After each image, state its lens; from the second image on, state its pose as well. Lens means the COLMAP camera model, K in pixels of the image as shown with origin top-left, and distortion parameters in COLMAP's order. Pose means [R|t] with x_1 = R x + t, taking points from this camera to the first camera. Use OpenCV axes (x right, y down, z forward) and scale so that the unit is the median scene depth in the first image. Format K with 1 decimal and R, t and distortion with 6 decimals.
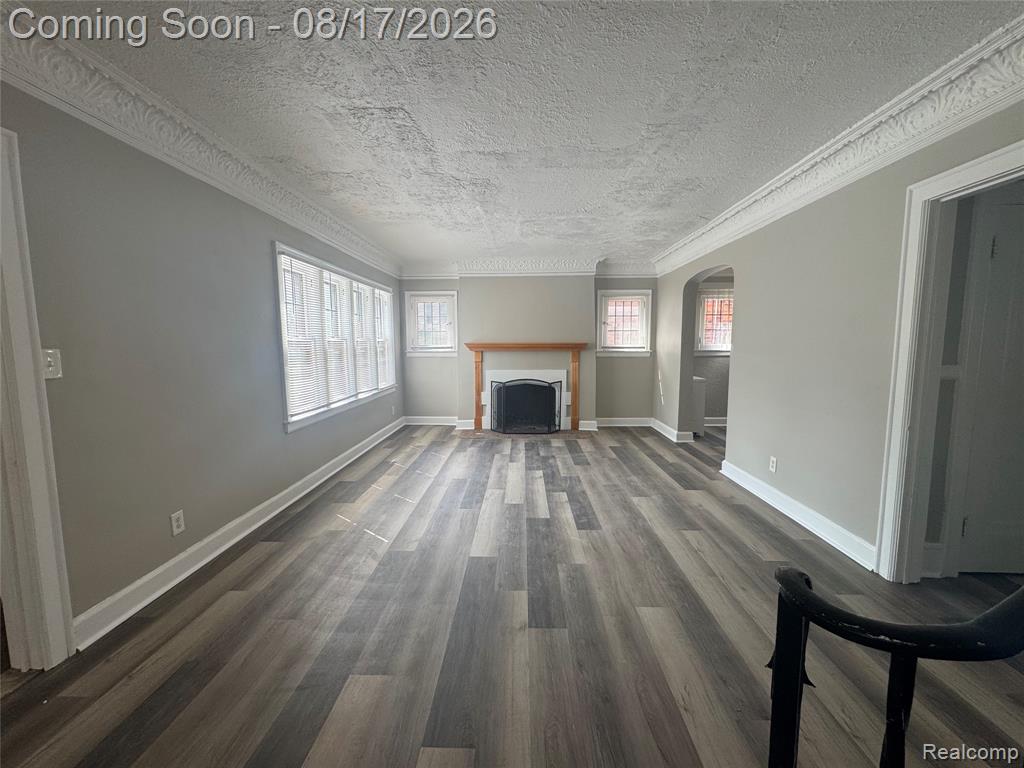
lens RADIAL K [[409.2, 0, 512.0], [0, 409.2, 384.0], [0, 0, 1]] dist [-0.002919, 0.000148]
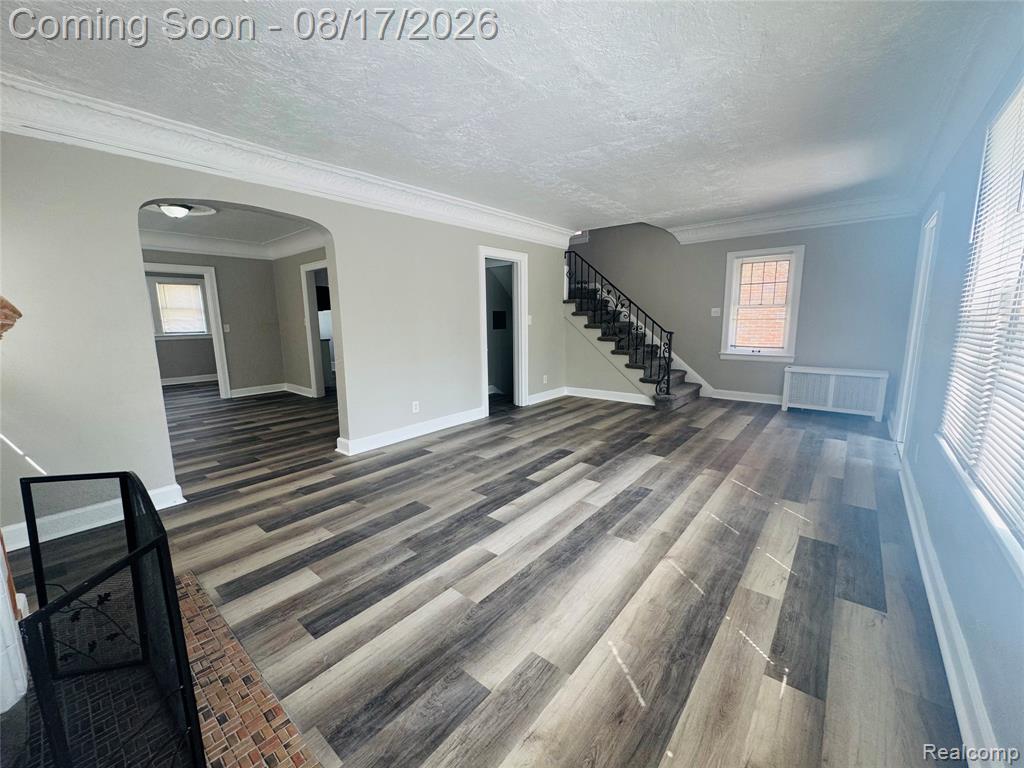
lens RADIAL K [[409.2, 0, 512.0], [0, 409.2, 384.0], [0, 0, 1]] dist [-0.002919, 0.000148]
pose [[-0.785621, -0.086817, 0.612587, -0.366112], [0.076599, 0.968841, 0.235542, -0.145695], [-0.613949, 0.231970, -0.754491, 1.593296]]
